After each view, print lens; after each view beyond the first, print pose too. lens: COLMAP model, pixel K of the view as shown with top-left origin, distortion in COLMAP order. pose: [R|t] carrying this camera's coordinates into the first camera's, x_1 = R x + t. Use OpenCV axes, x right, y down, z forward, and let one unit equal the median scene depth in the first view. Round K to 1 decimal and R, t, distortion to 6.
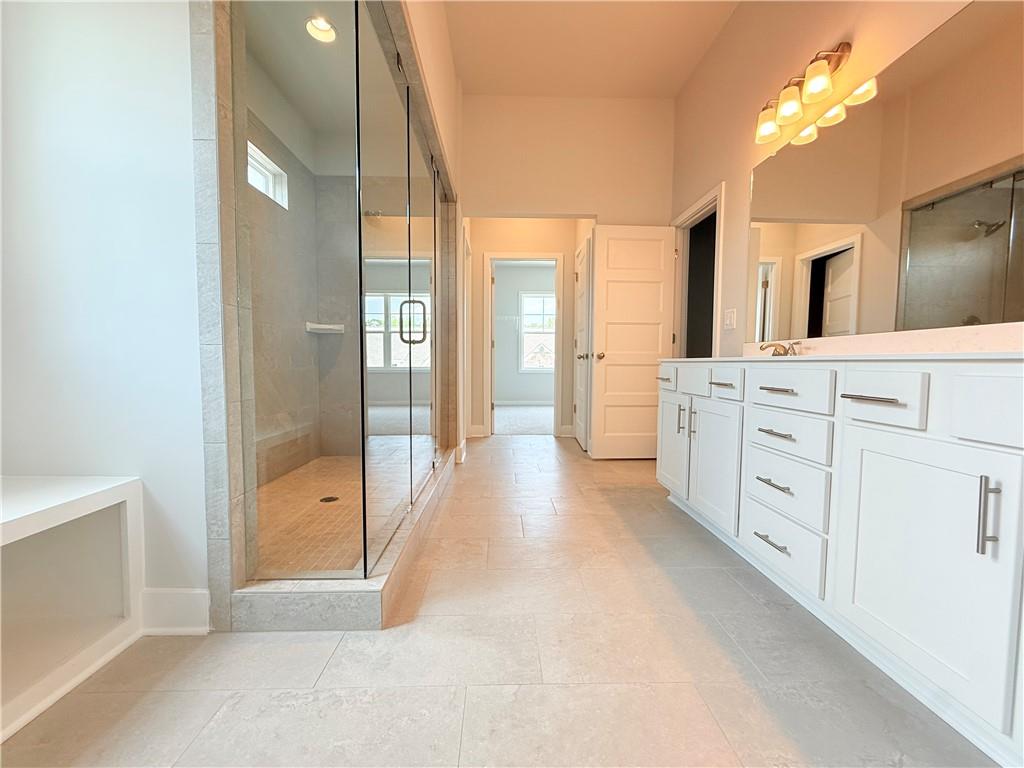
lens RADIAL K [[407.9, 0, 510.6], [0, 407.9, 384.0], [0, 0, 1]] dist [-0.002095, 0.000613]
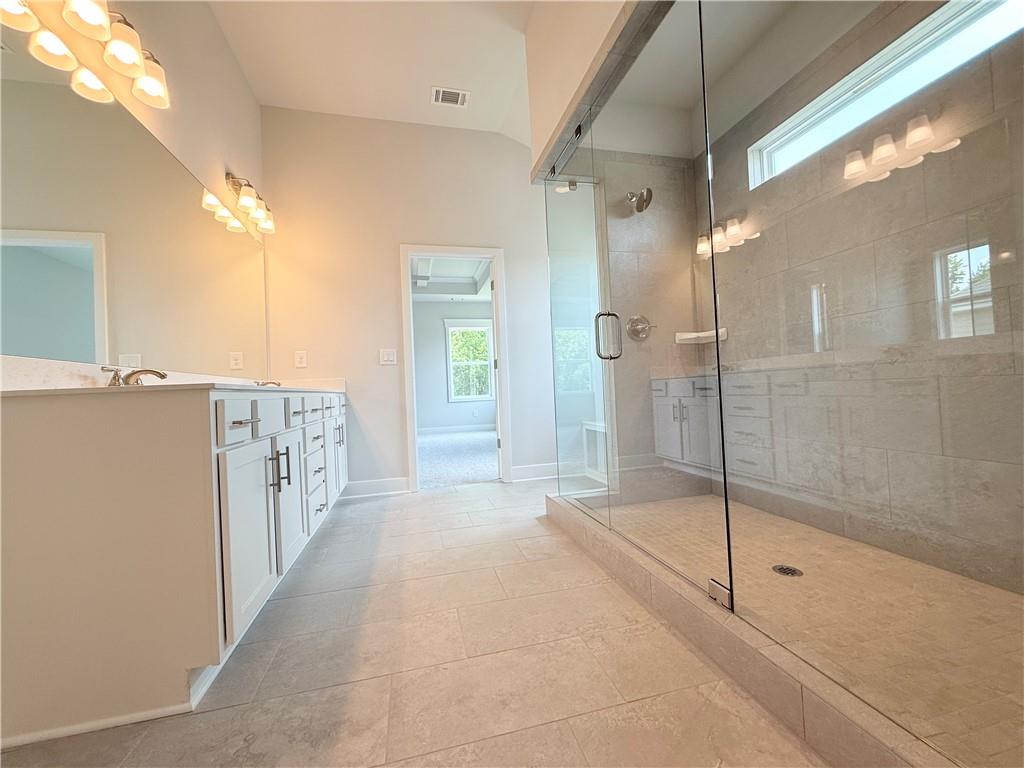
lens RADIAL K [[407.9, 0, 510.6], [0, 407.9, 384.0], [0, 0, 1]] dist [-0.002095, 0.000613]
pose [[-0.974741, 0.031298, -0.221135, 0.184114], [0.024505, 0.999142, 0.033396, -0.080437], [0.221991, 0.027134, -0.974671, 1.853531]]
